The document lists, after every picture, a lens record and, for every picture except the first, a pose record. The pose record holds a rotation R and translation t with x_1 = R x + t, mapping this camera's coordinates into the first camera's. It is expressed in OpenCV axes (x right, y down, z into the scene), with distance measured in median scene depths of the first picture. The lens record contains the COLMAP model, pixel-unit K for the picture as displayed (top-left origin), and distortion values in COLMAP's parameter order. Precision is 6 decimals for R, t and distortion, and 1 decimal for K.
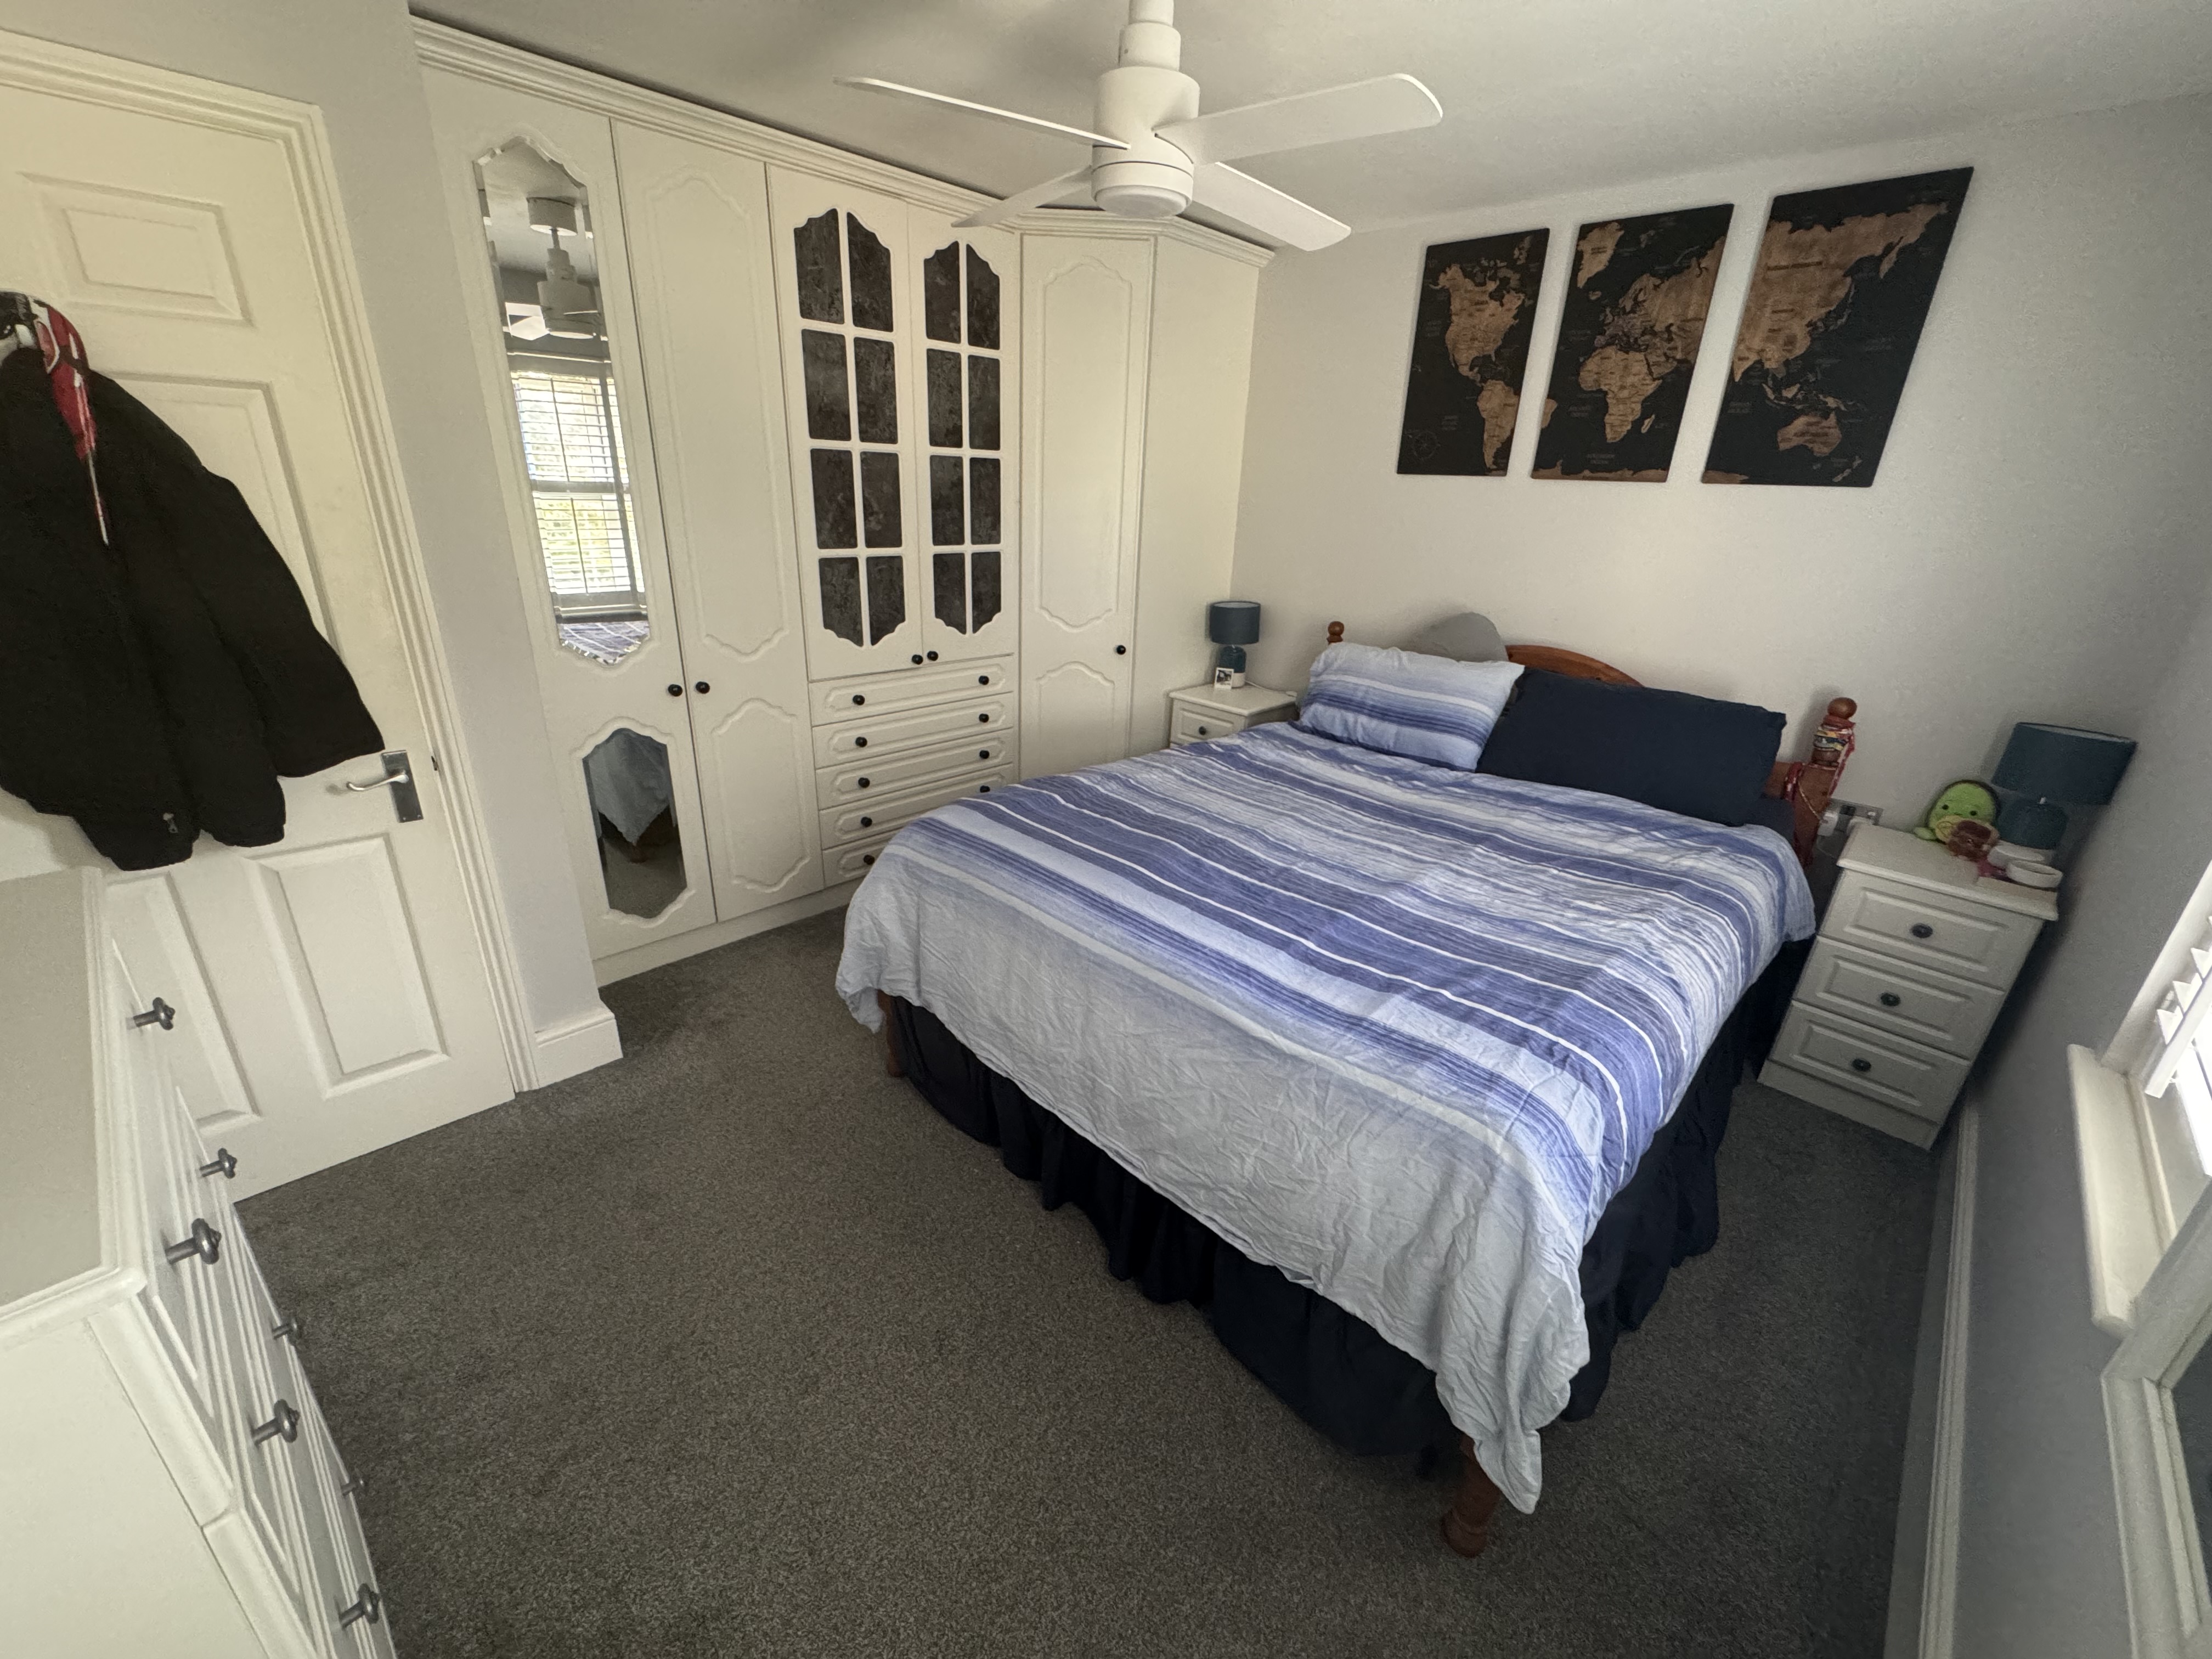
lens RADIAL K [[882.1, 0, 1107.6], [0, 882.1, 827.8], [0, 0, 1]] dist [0.000043, -0.001113]
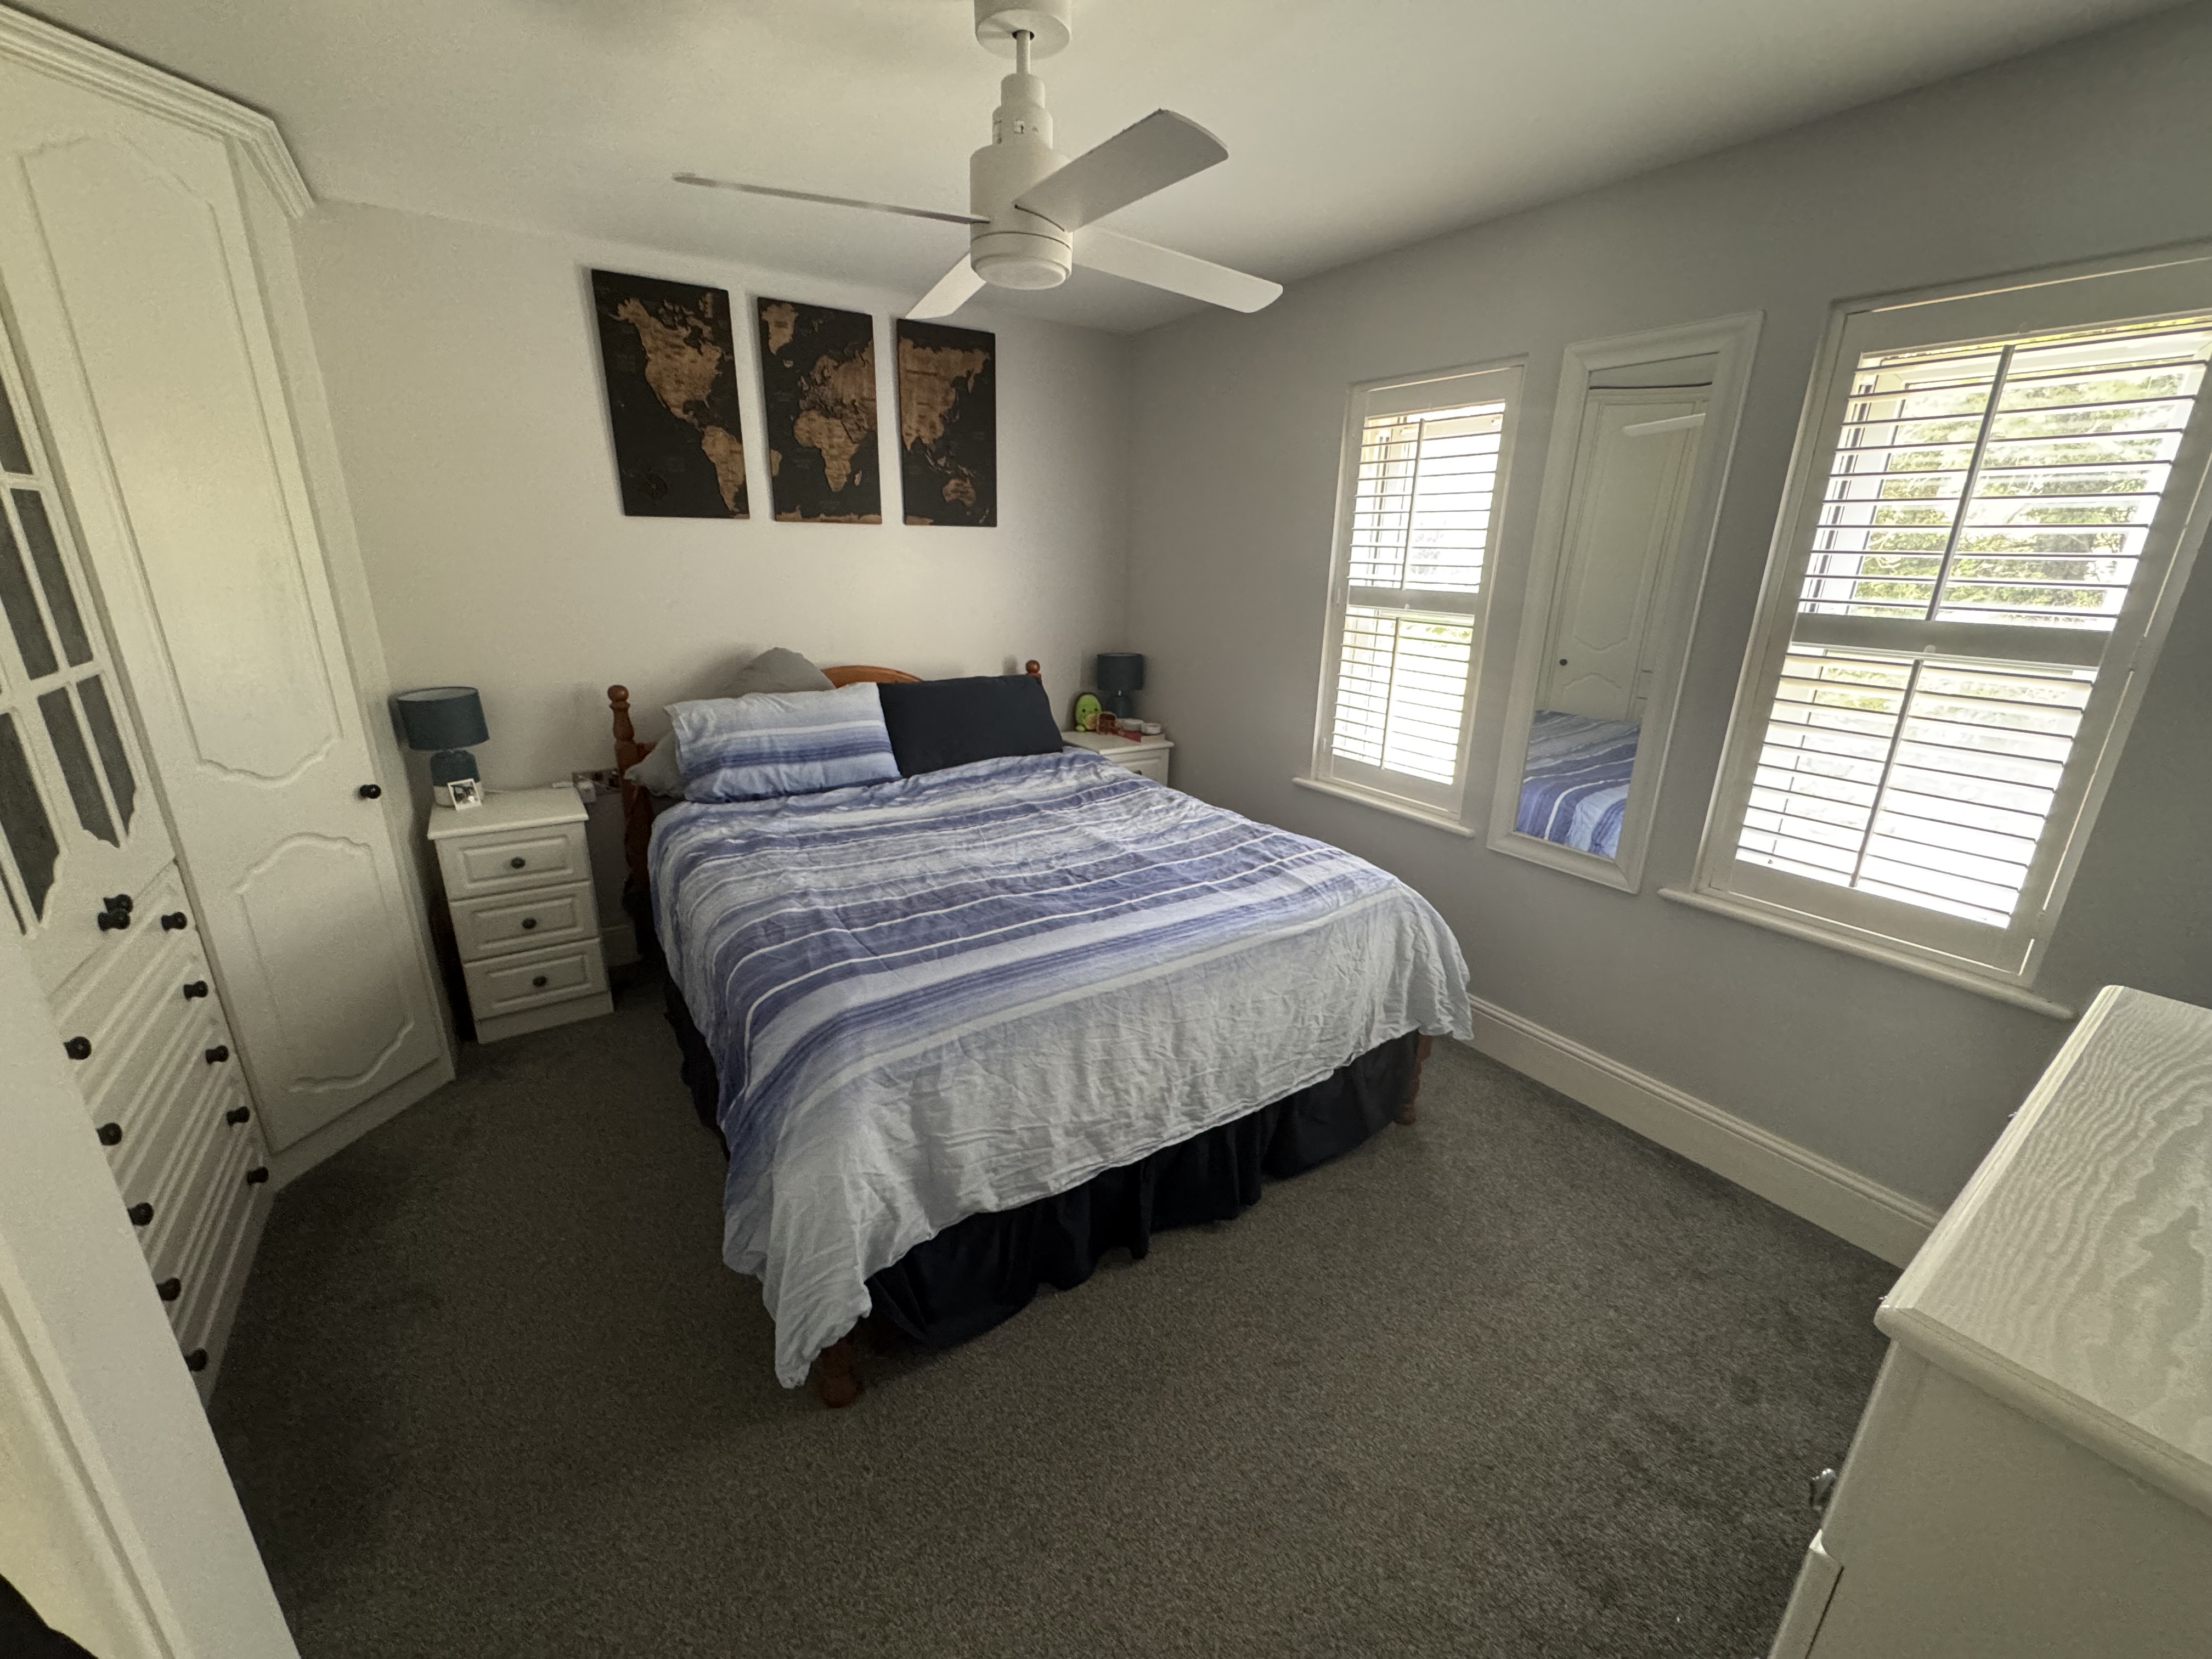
lens RADIAL K [[882.1, 0, 1106.4], [0, 882.1, 825.1], [0, 0, 1]] dist [0.000043, -0.001113]
pose [[0.210815, -0.330265, 0.920045, -0.619358], [0.348114, 0.904858, 0.245048, -0.202412], [-0.913441, 0.268621, 0.305727, 0.441503]]
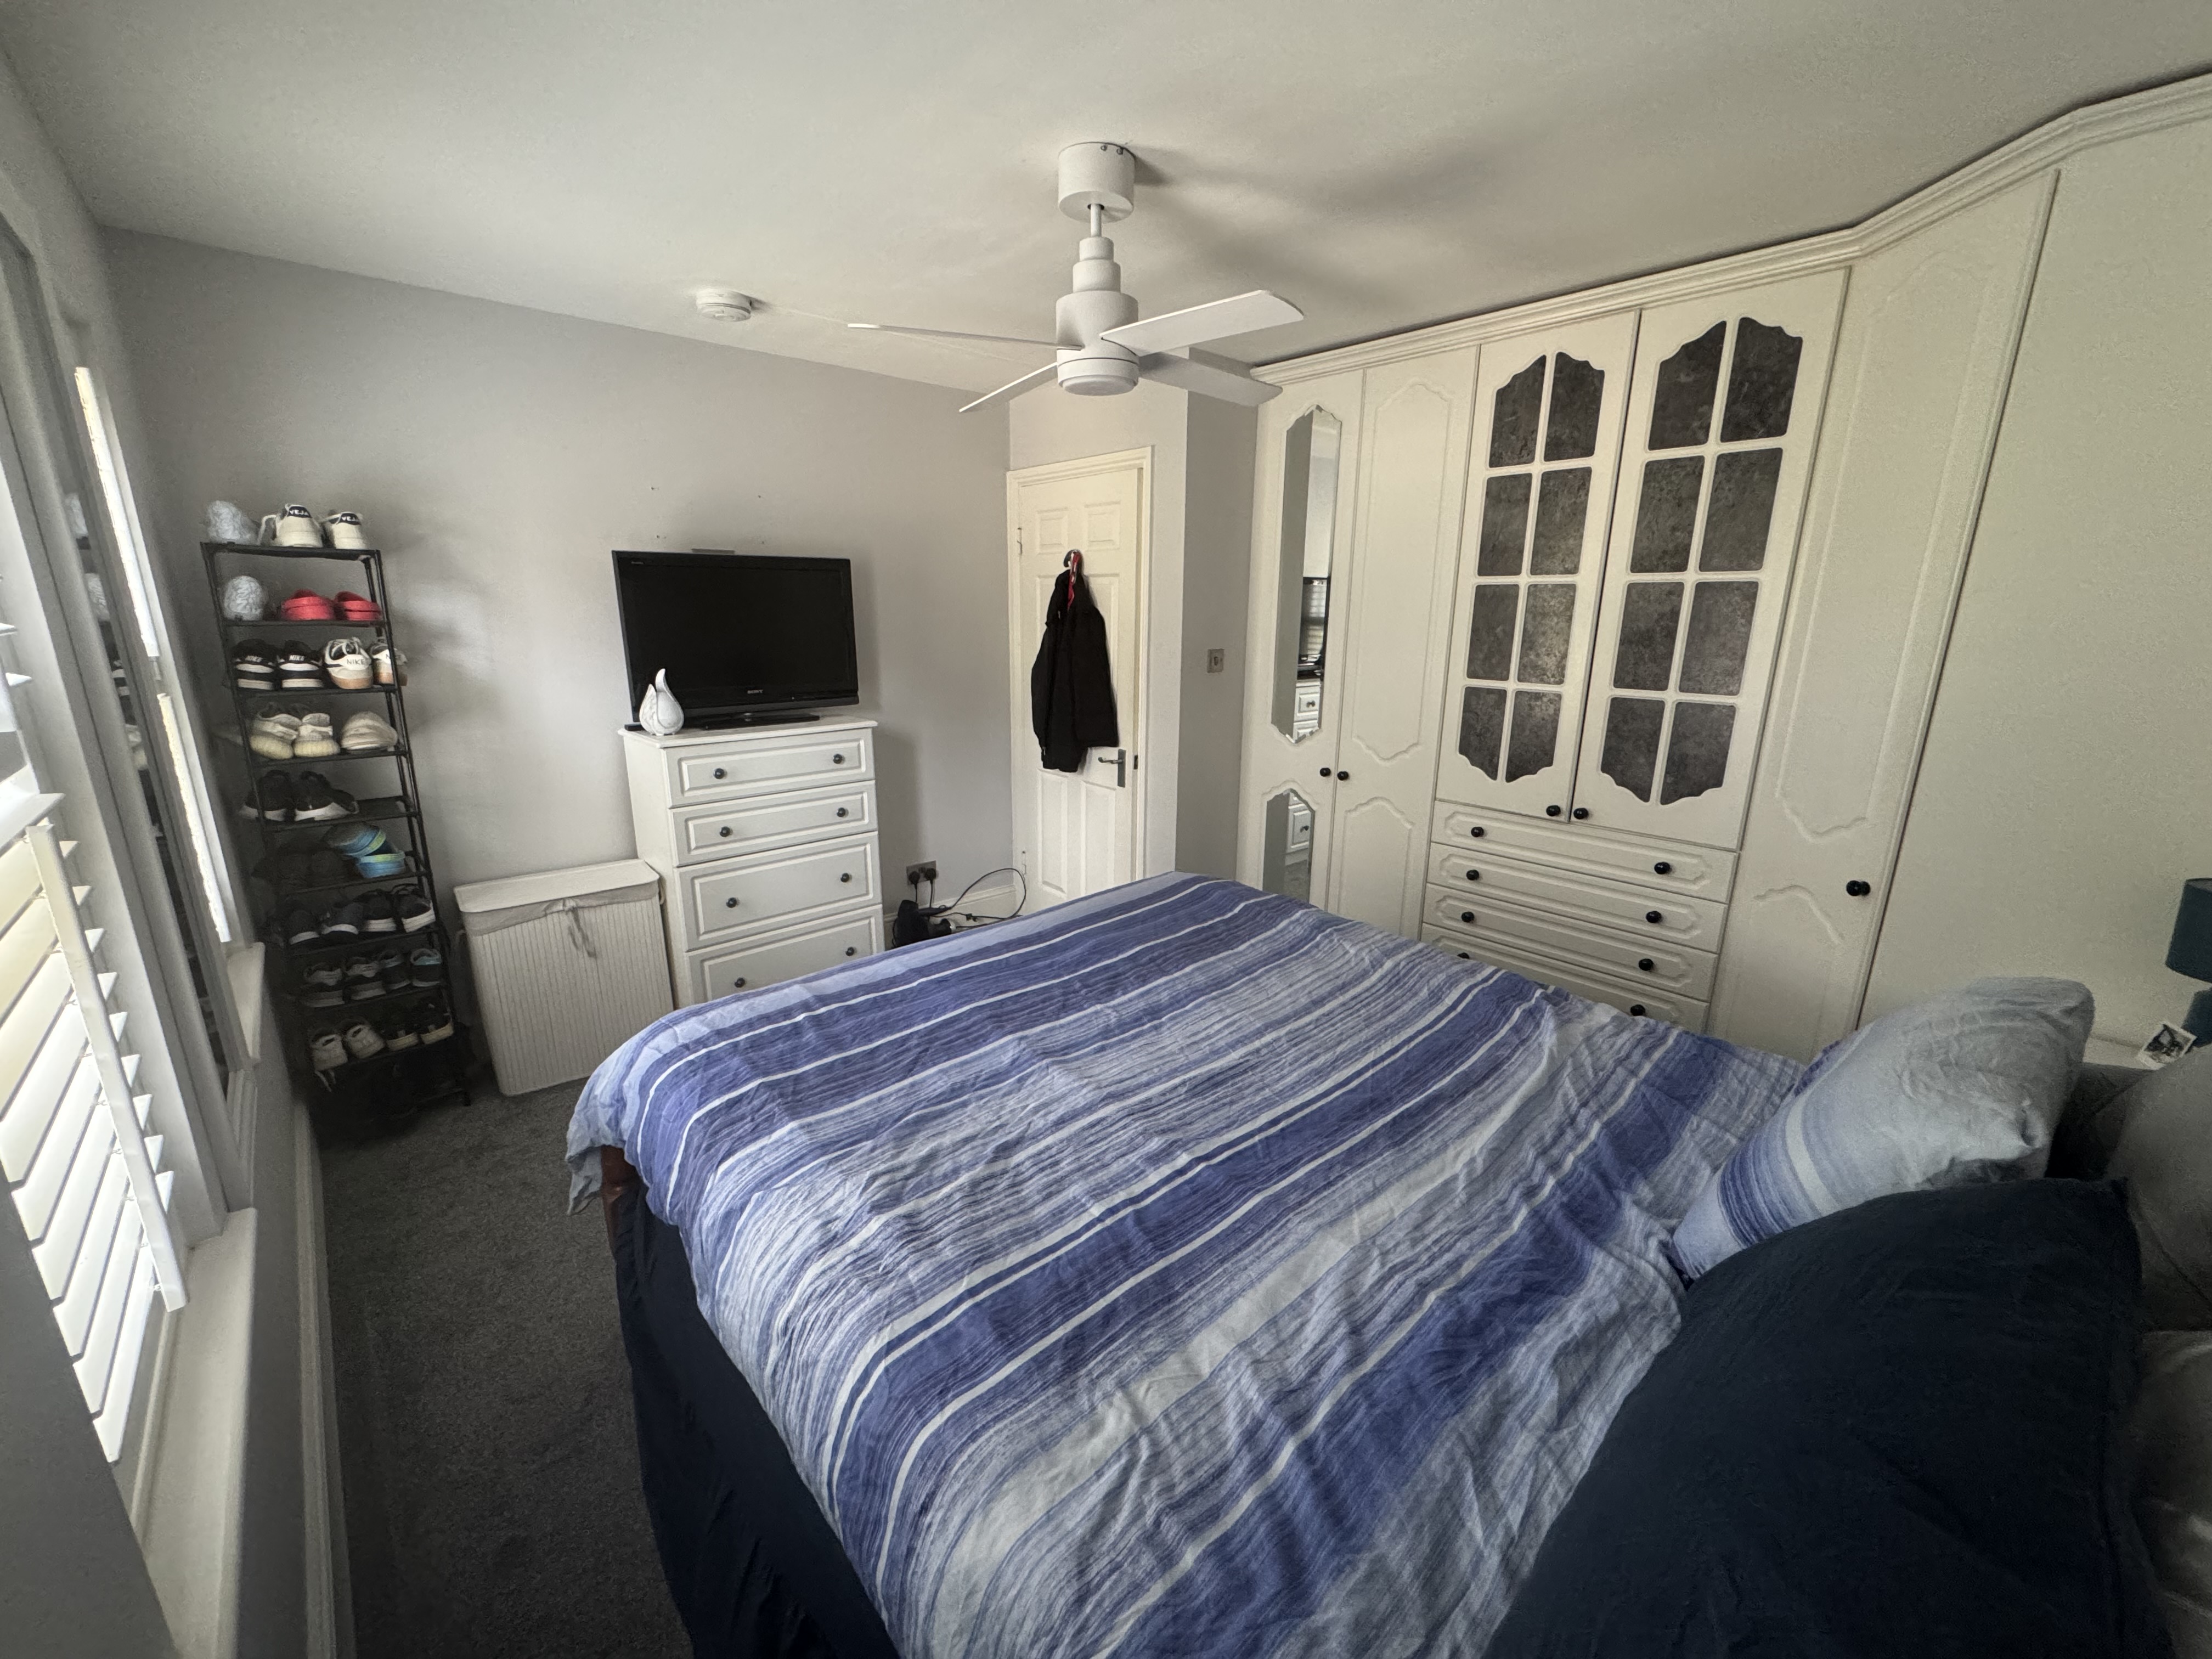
lens RADIAL K [[882.1, 0, 1100.2], [0, 882.1, 828.1], [0, 0, 1]] dist [0.000043, -0.001113]
pose [[-0.071319, 0.206550, -0.975833, 0.795070], [-0.374273, 0.901299, 0.218128, -0.237407], [0.924572, 0.380784, 0.013026, 0.701273]]
